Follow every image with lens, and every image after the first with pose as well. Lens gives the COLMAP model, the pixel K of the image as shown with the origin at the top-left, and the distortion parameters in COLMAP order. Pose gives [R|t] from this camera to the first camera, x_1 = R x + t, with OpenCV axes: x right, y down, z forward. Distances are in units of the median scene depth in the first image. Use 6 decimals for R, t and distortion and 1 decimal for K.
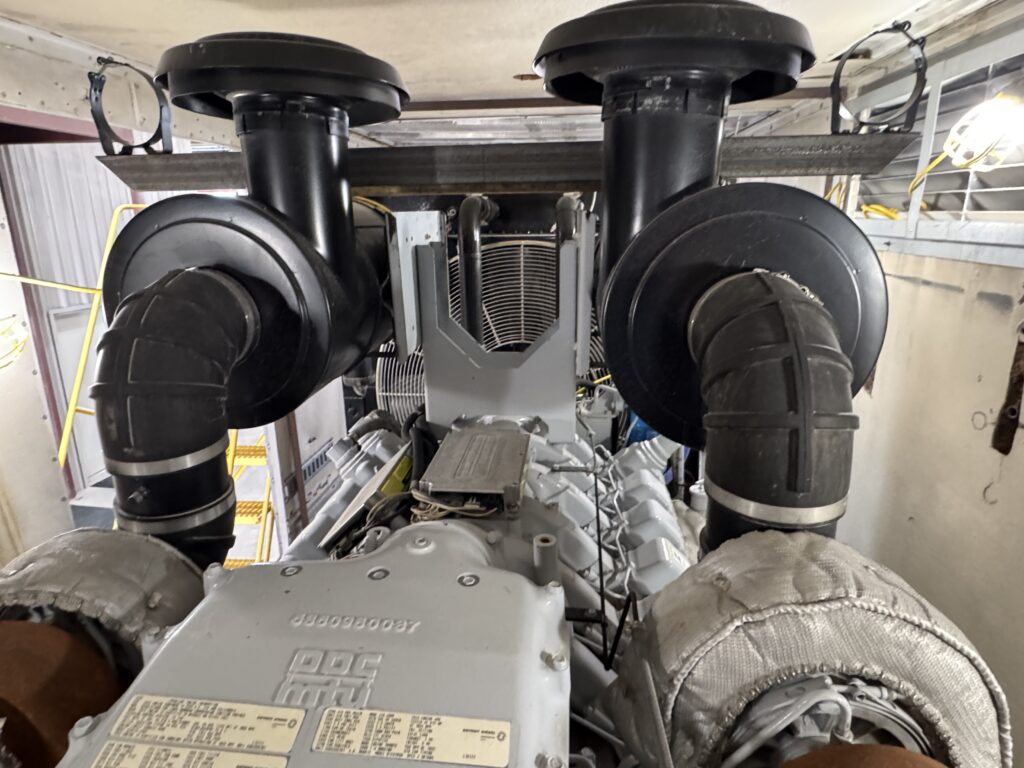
lens RADIAL K [[607.8, 0, 512.2], [0, 607.8, 381.2], [0, 0, 1]] dist [-0.001840, -0.001115]
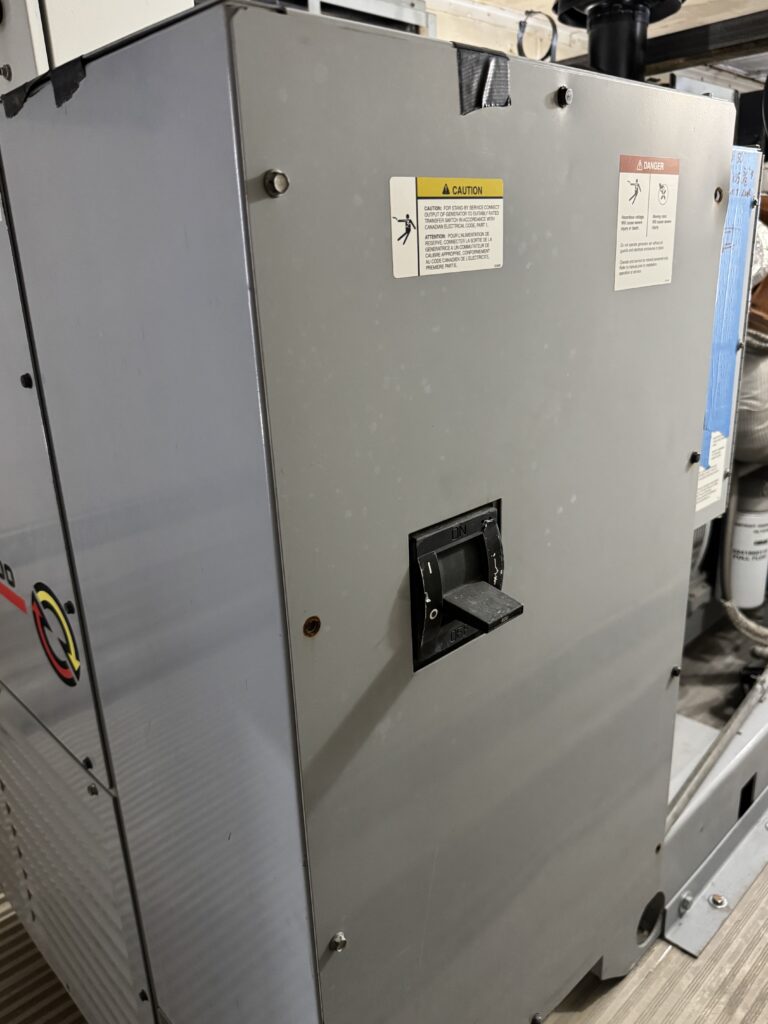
lens RADIAL K [[764.6, 0, 385.9], [0, 764.6, 512.3], [0, 0, 1]] dist [0.001384, -0.002193]
pose [[0.765989, 0.187205, -0.614993, 0.639921], [-0.144571, 0.982318, 0.118952, 0.686705], [0.626387, -0.002206, 0.779509, -0.981433]]
